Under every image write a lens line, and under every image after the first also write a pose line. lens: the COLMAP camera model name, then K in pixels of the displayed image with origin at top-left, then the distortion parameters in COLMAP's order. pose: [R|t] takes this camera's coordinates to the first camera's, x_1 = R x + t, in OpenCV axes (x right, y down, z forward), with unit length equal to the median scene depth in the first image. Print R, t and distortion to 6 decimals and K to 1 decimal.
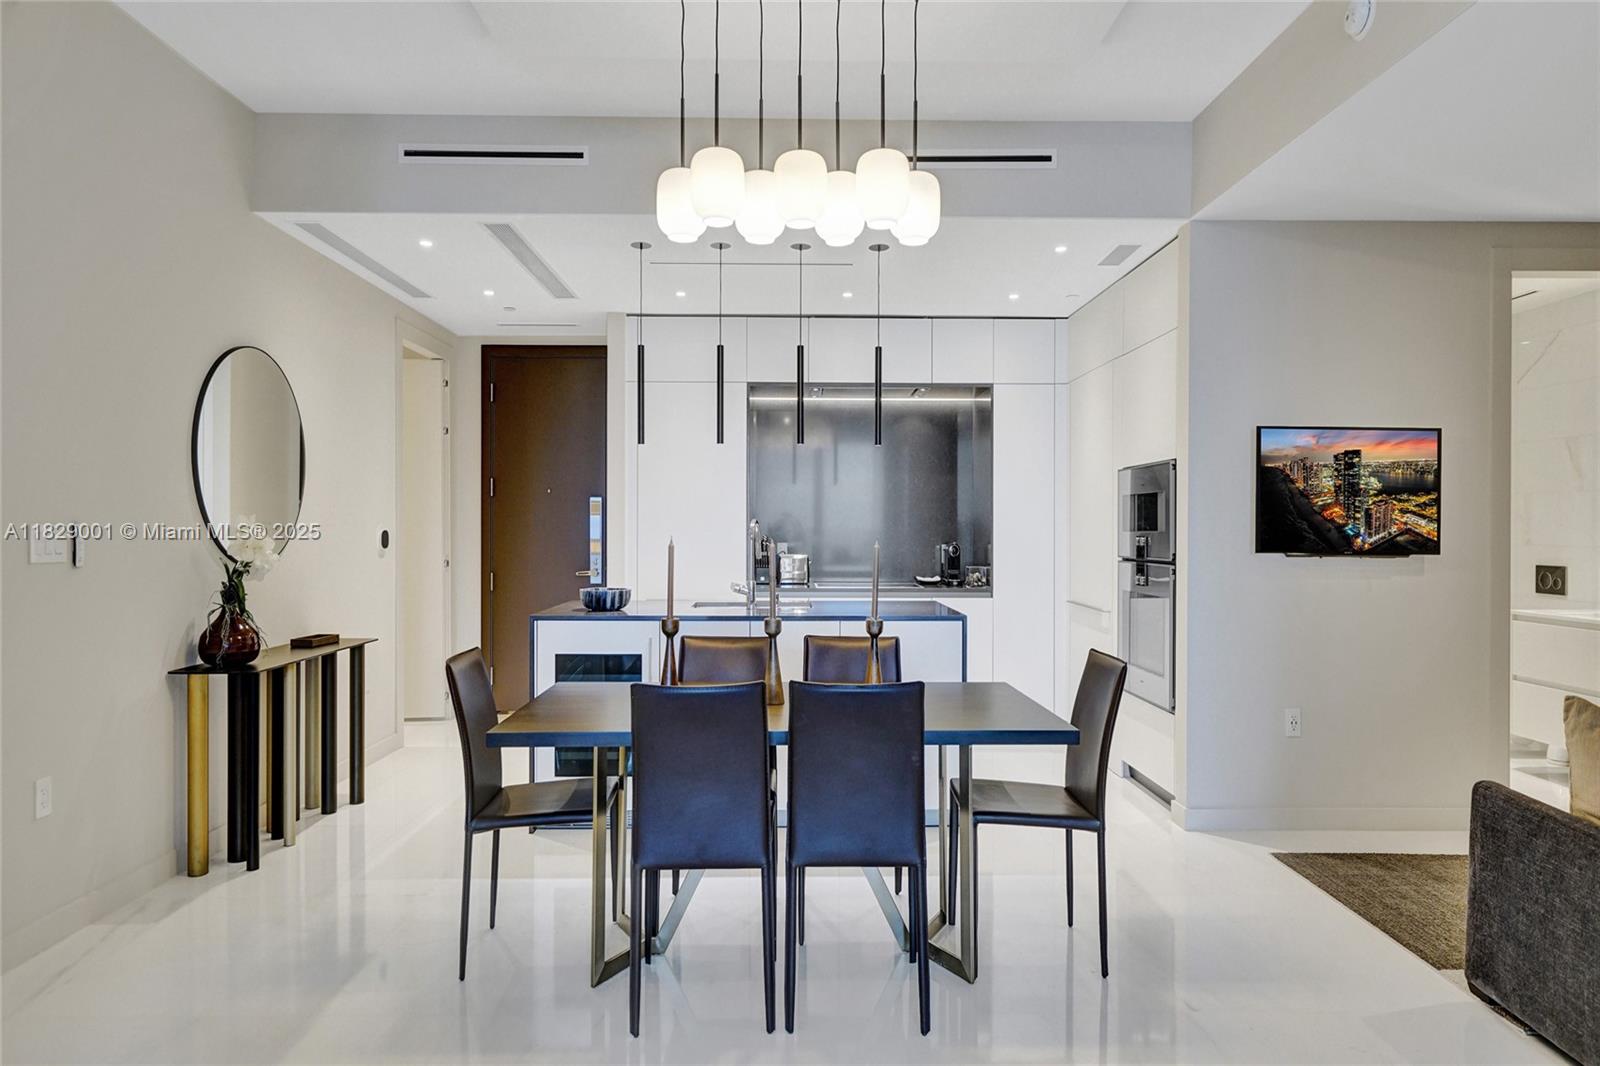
lens RADIAL K [[910.4, 0, 800.0], [0, 910.4, 533.0], [0, 0, 1]] dist [0.003037, -0.000682]
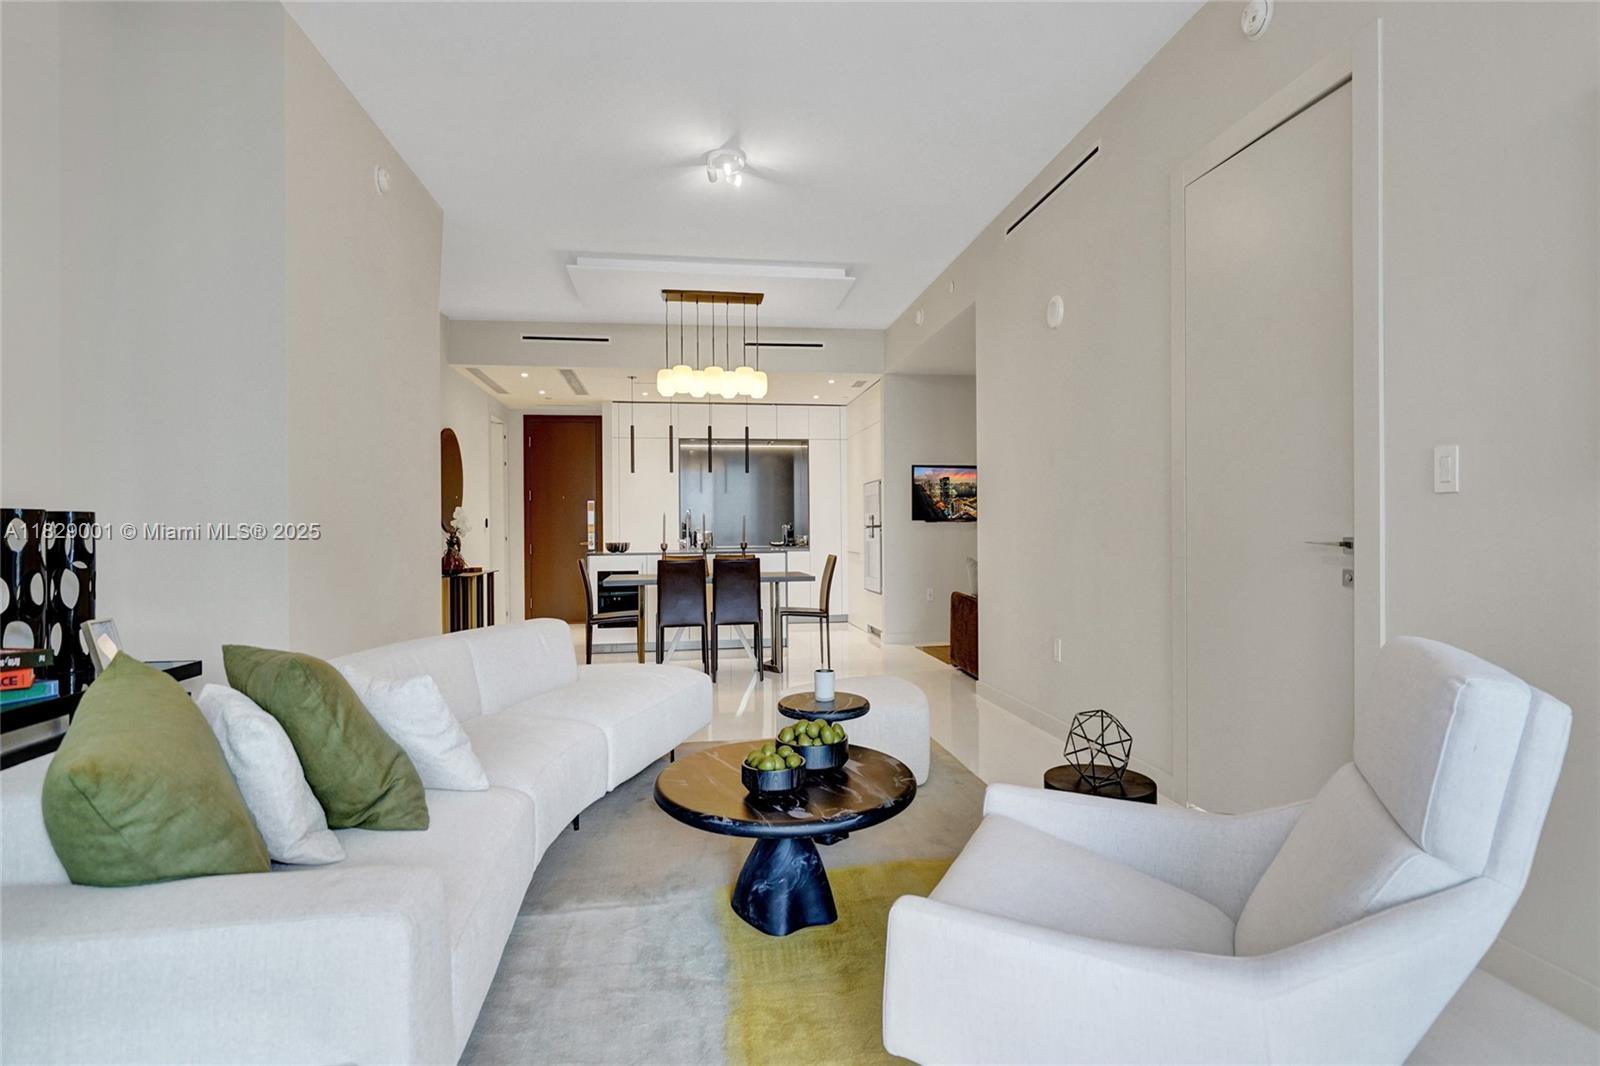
lens RADIAL K [[734.7, 0, 802.5], [0, 734.7, 541.5], [0, 0, 1]] dist [-0.060448, 0.023081]
pose [[0.989704, -0.013253, 0.142517, -0.034441], [0.012342, 0.999897, 0.007281, 0.059911], [-0.142598, -0.005447, 0.989766, -0.801322]]
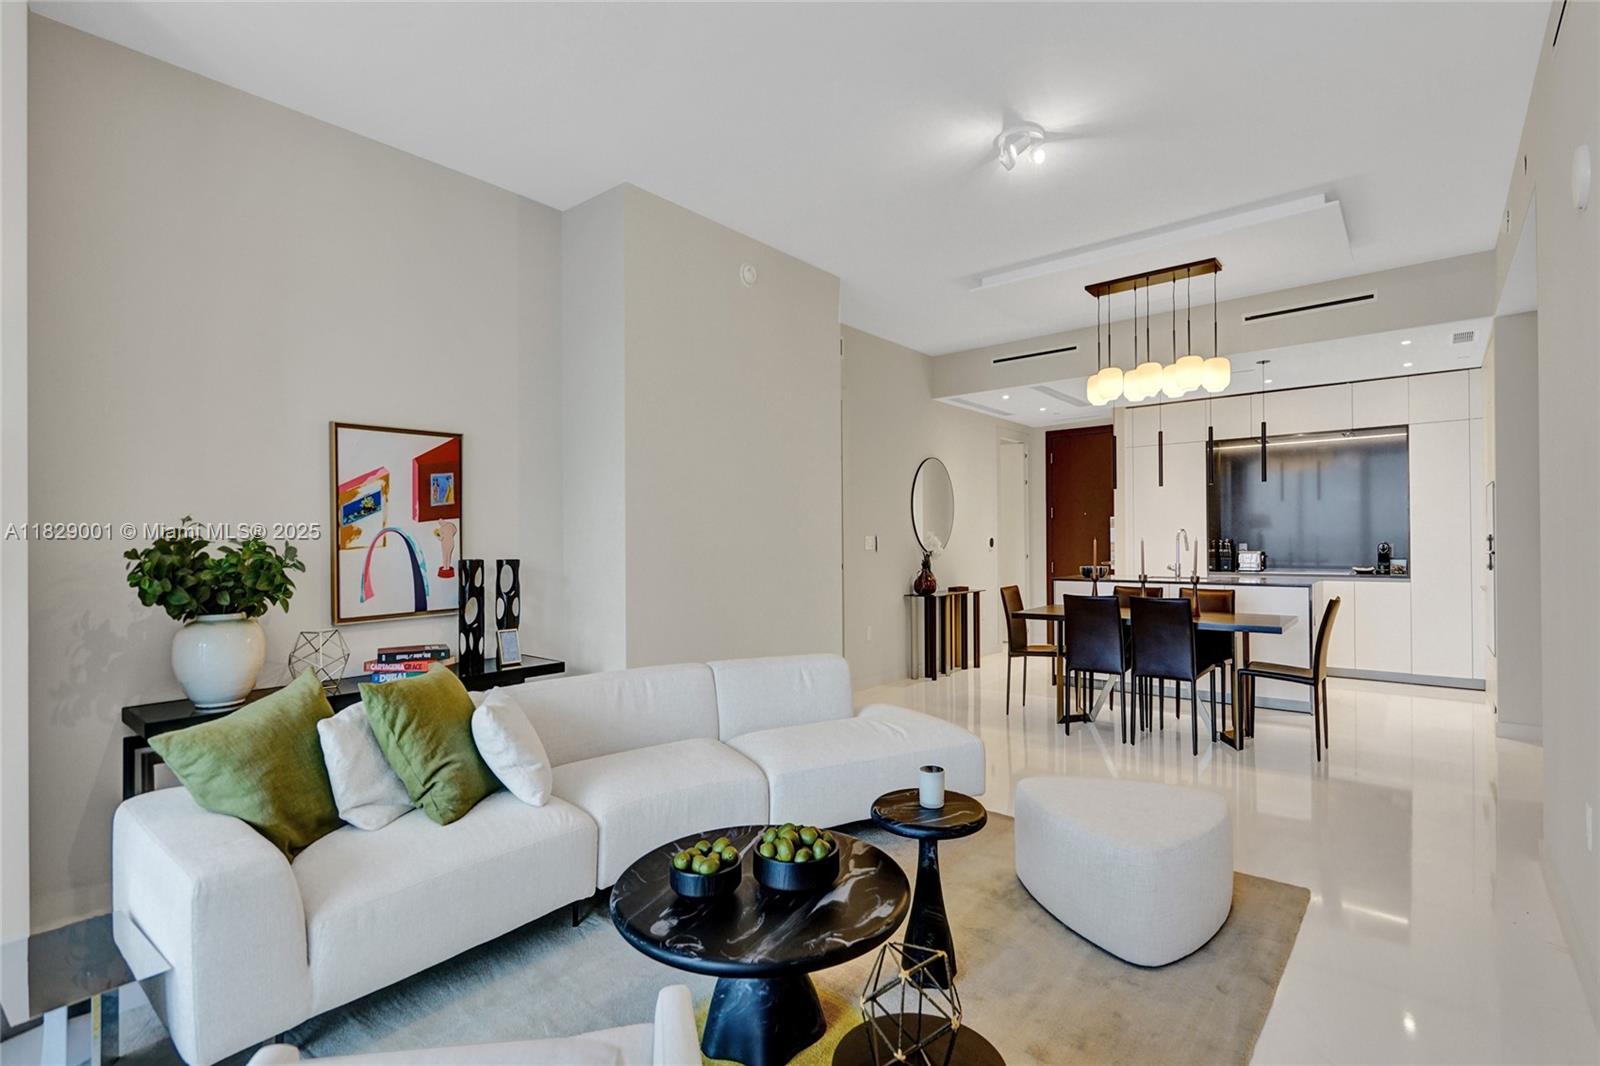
lens RADIAL K [[734.7, 0, 802.5], [0, 734.7, 541.5], [0, 0, 1]] dist [-0.060448, 0.023081]
pose [[0.753096, -0.008467, -0.657856, 0.362672], [0.006130, 0.999964, -0.005853, 0.016398], [0.657882, 0.000376, 0.753121, -0.601375]]
